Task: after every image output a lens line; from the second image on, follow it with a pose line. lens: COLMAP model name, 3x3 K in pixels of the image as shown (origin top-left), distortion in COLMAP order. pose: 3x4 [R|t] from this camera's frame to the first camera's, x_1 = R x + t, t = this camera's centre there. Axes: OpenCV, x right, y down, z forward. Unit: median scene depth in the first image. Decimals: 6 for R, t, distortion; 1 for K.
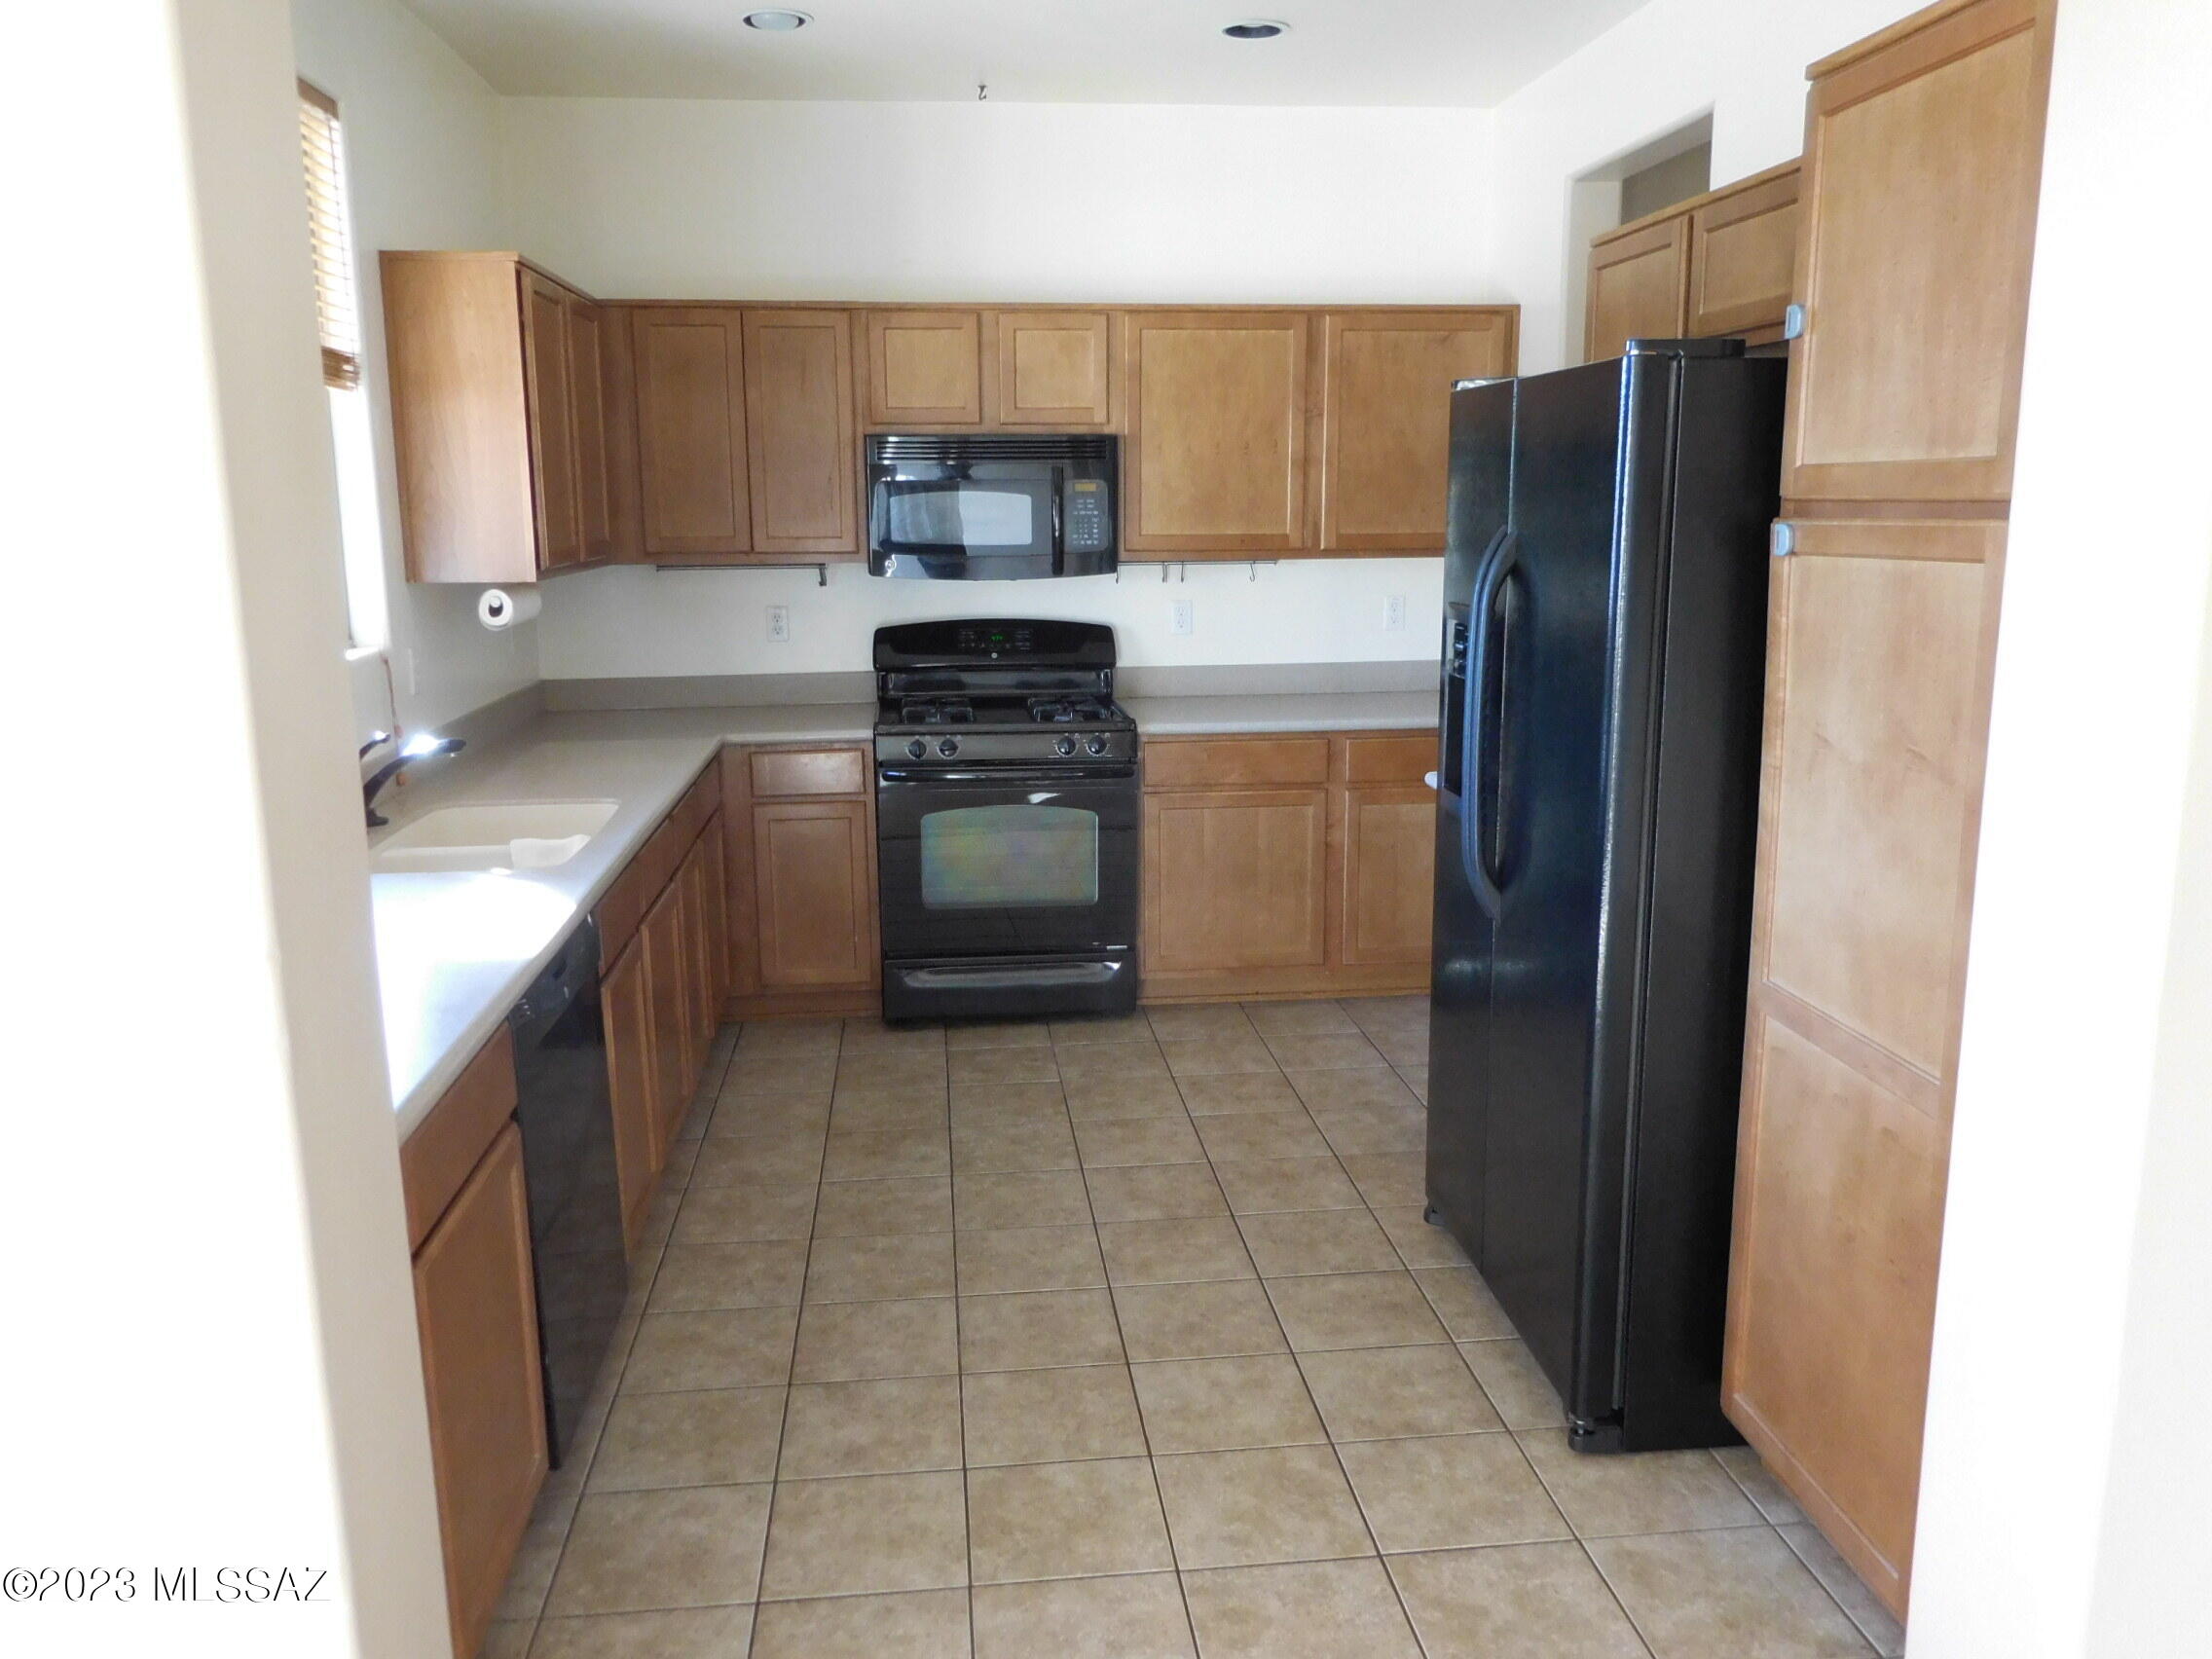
lens RADIAL K [[1678.1, 0, 1105.6], [0, 1678.1, 835.0], [0, 0, 1]] dist [-0.016153, 0.012370]
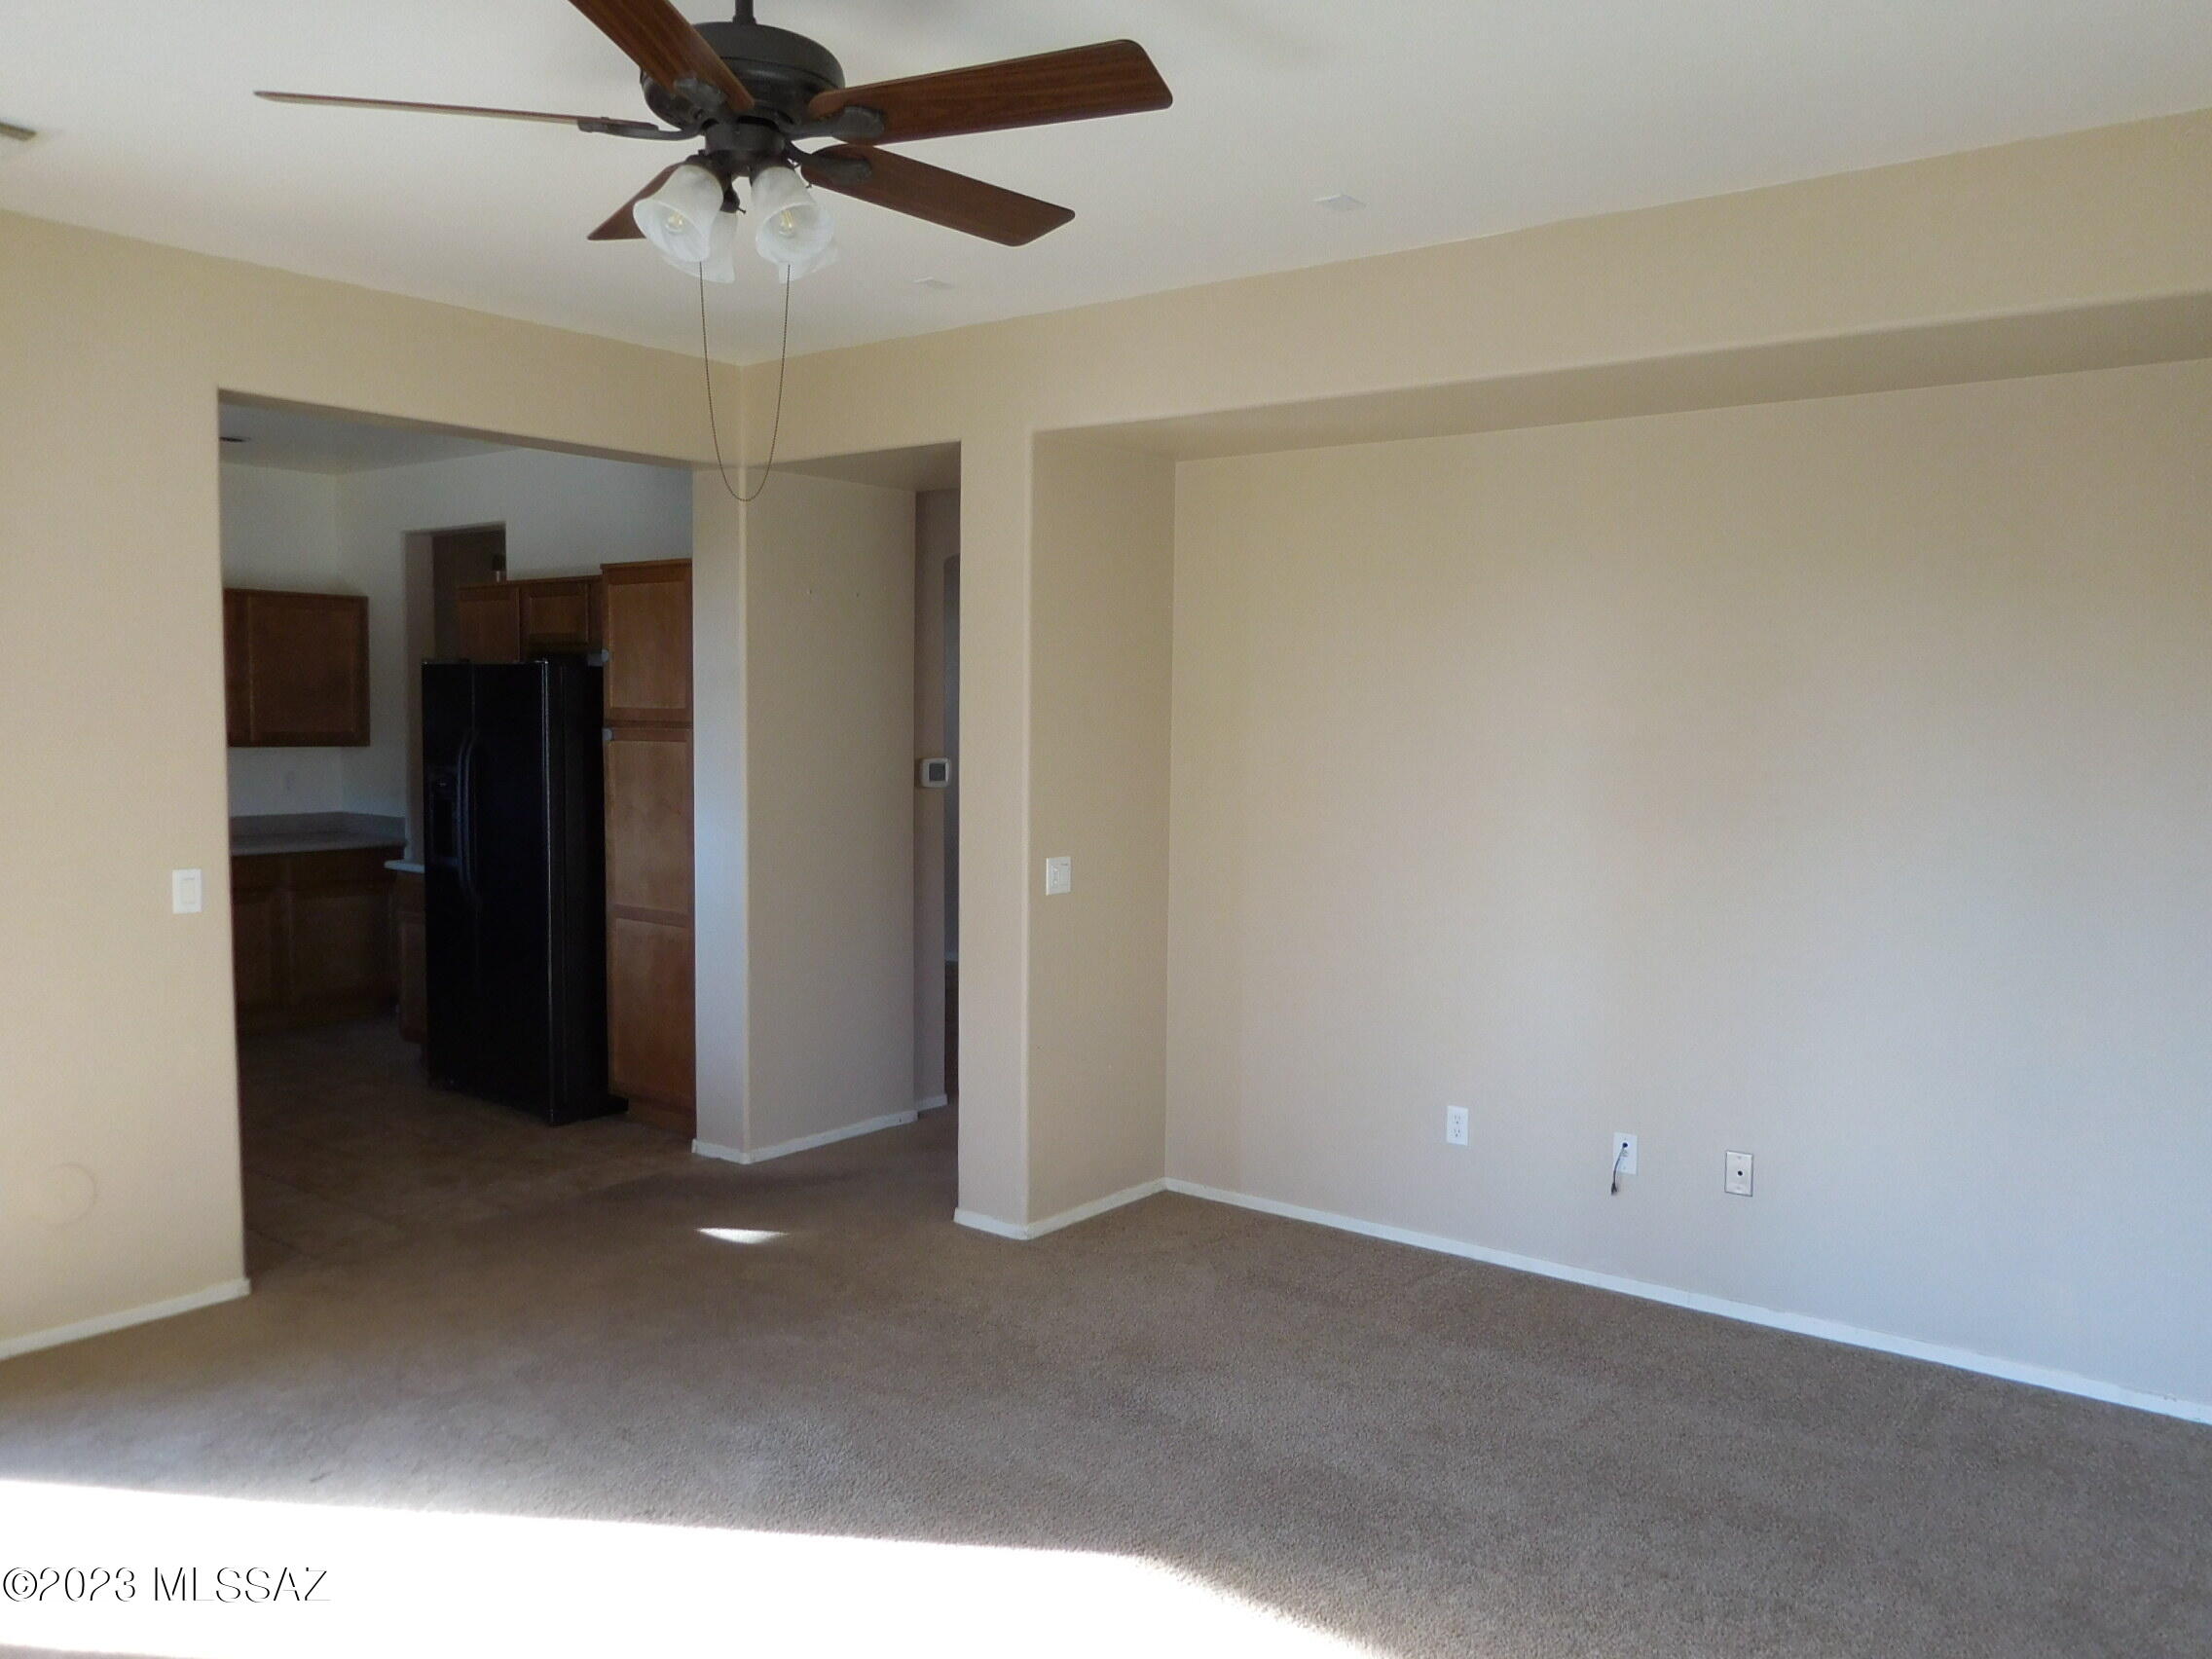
lens RADIAL K [[1678.1, 0, 1106.7], [0, 1678.1, 831.4], [0, 0, 1]] dist [-0.016153, 0.012370]
pose [[0.694912, -0.032785, 0.718347, -0.982938], [0.119937, 0.990252, -0.070830, 0.264837], [-0.709022, 0.135377, 0.692070, -1.414737]]
